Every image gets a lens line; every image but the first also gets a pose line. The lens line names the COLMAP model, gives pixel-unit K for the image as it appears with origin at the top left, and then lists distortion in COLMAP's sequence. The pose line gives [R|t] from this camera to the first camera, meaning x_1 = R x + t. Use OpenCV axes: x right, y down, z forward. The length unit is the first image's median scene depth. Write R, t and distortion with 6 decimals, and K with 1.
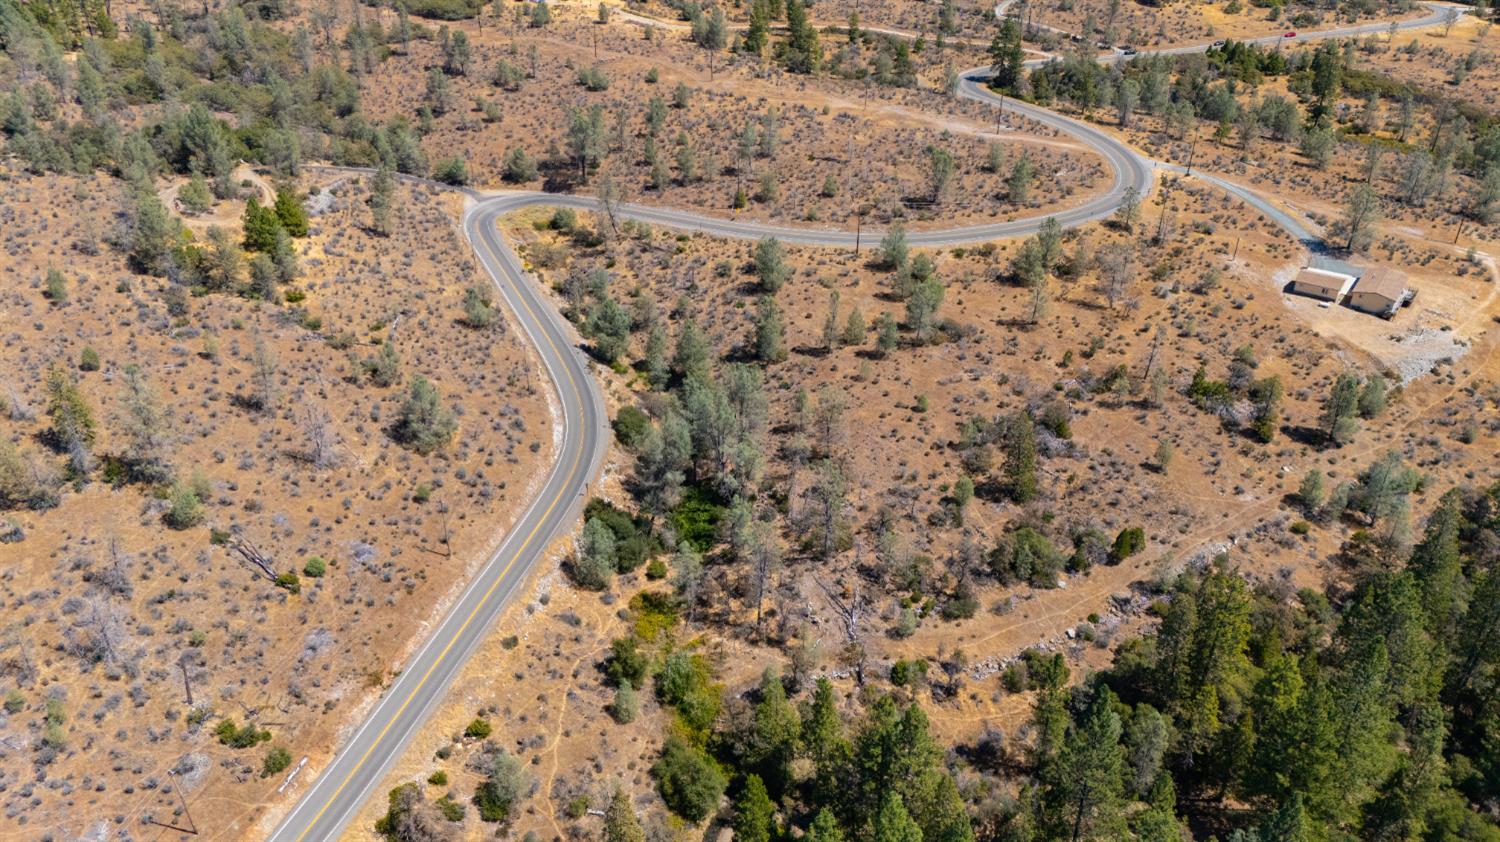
lens RADIAL K [[1093.9, 0, 748.7], [0, 1093.9, 421.1], [0, 0, 1]] dist [0.090998, -0.090092]
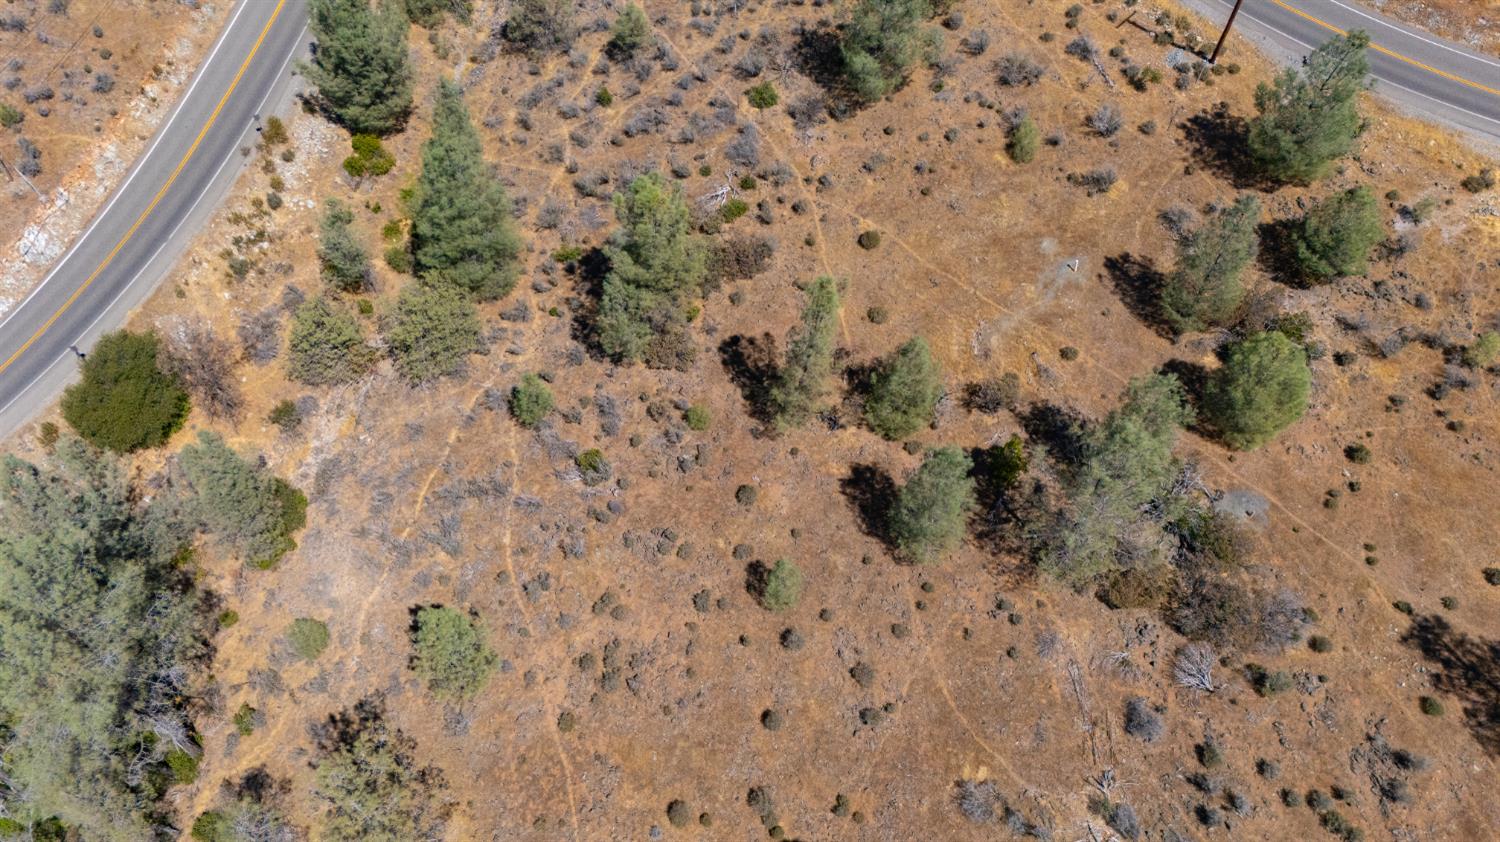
lens RADIAL K [[1093.9, 0, 748.7], [0, 1093.9, 421.1], [0, 0, 1]] dist [0.090998, -0.090092]
pose [[0.807447, 0.502839, -0.308517, 0.159547], [-0.306899, 0.804660, 0.508268, -0.215343], [0.503827, -0.315716, 0.804041, 0.741818]]
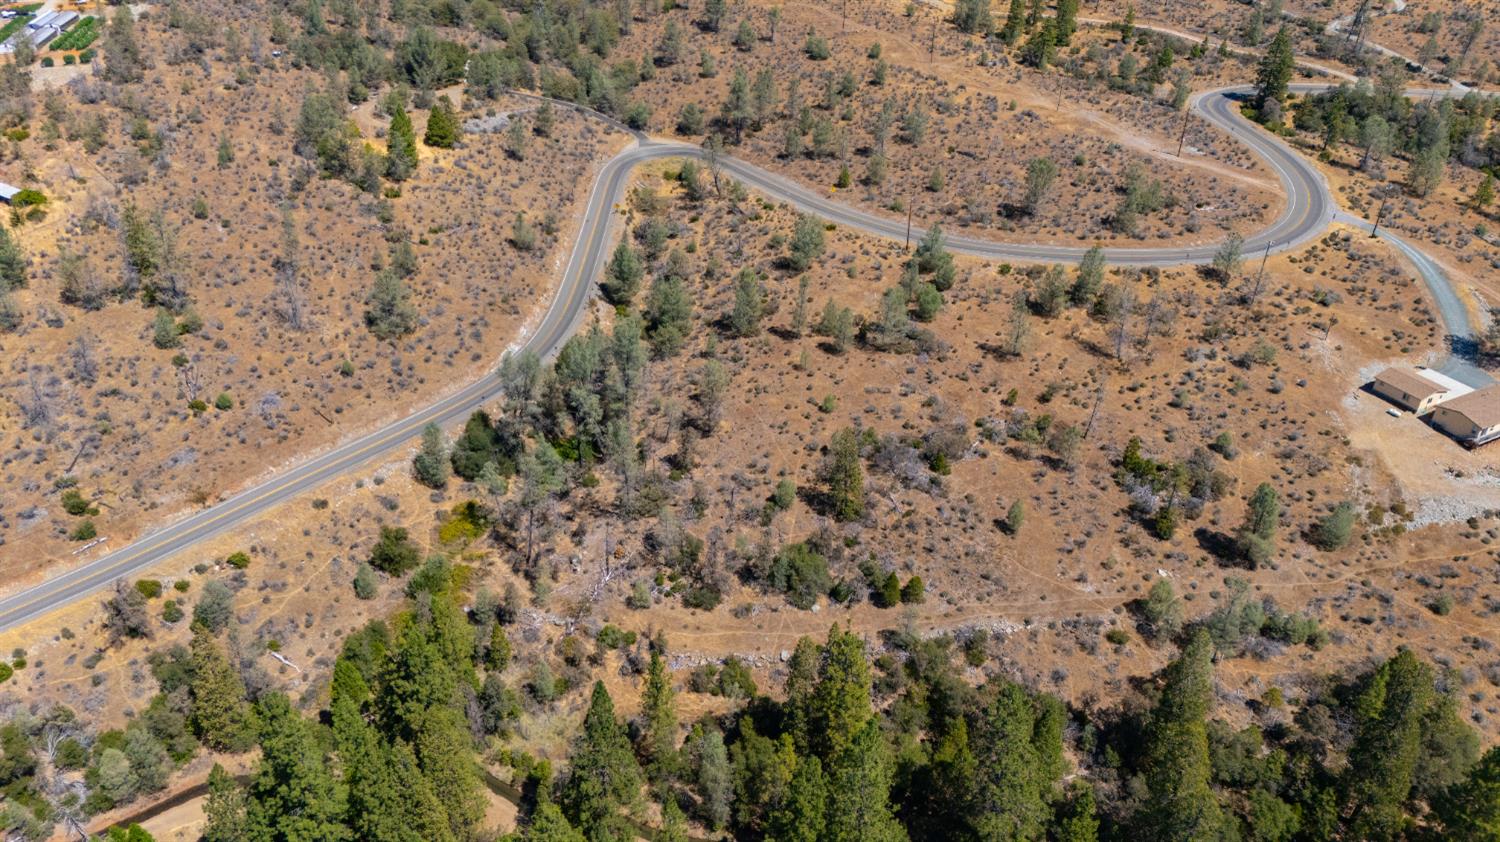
lens RADIAL K [[1093.9, 0, 748.7], [0, 1093.9, 421.1], [0, 0, 1]] dist [0.090998, -0.090092]
pose [[0.892488, 0.240902, -0.381355, 0.426153], [-0.234605, 0.970001, 0.063702, -0.042391], [0.385261, 0.032614, 0.922231, 0.080342]]
